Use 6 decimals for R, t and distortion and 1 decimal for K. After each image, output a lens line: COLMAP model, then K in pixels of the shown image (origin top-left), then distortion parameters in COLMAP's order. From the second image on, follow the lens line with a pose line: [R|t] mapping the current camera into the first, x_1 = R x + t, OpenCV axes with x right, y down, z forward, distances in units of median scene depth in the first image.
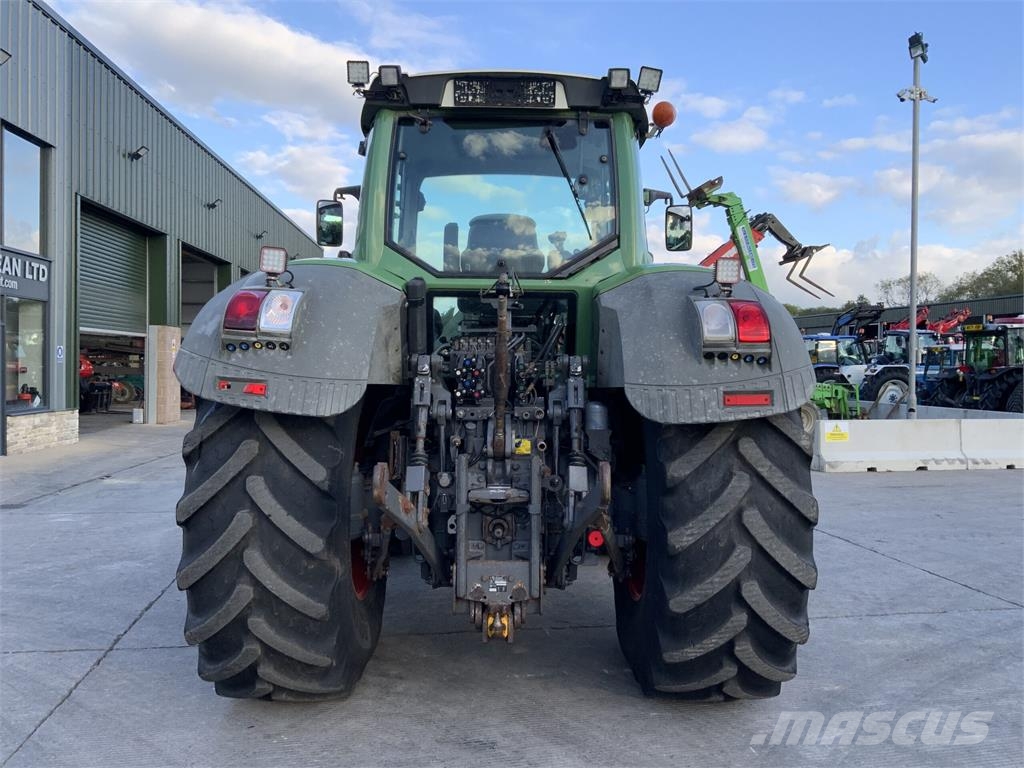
lens RADIAL K [[833.8, 0, 508.5], [0, 833.8, 380.7], [0, 0, 1]] dist [0.119506, -0.252748]
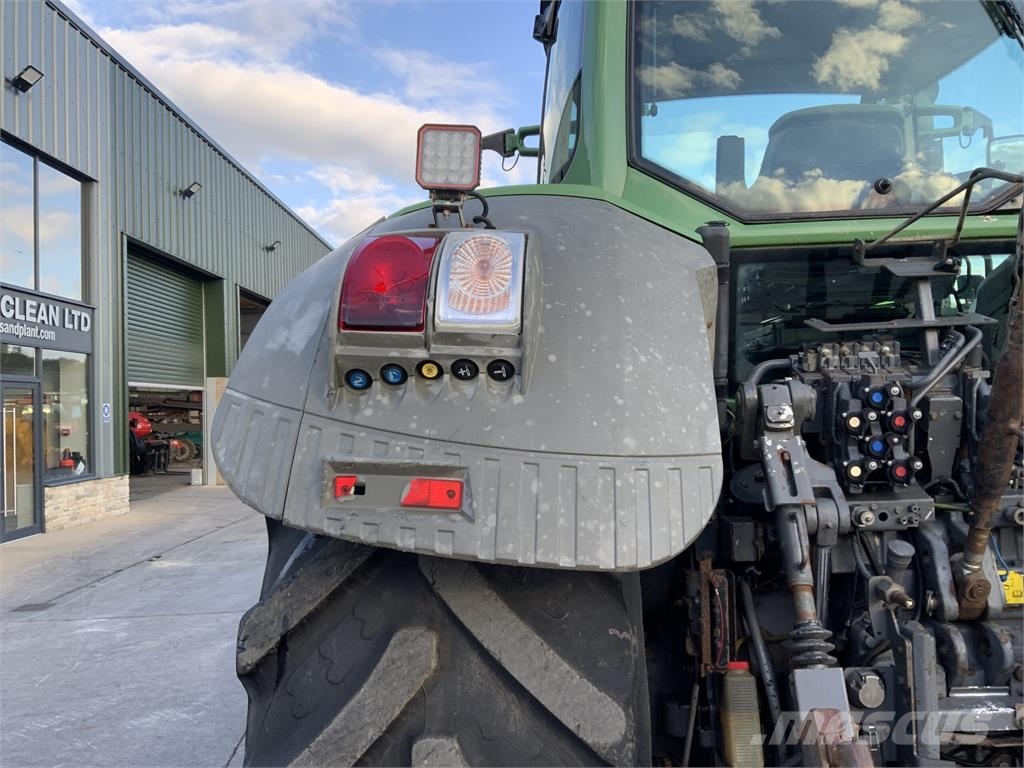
lens RADIAL K [[833.8, 0, 508.5], [0, 833.8, 380.7], [0, 0, 1]] dist [0.119506, -0.252748]
pose [[0.997150, -0.041585, -0.062949, -0.055770], [0.038414, 0.997971, -0.050770, -0.004110], [0.064933, 0.048207, 0.996725, 0.147837]]
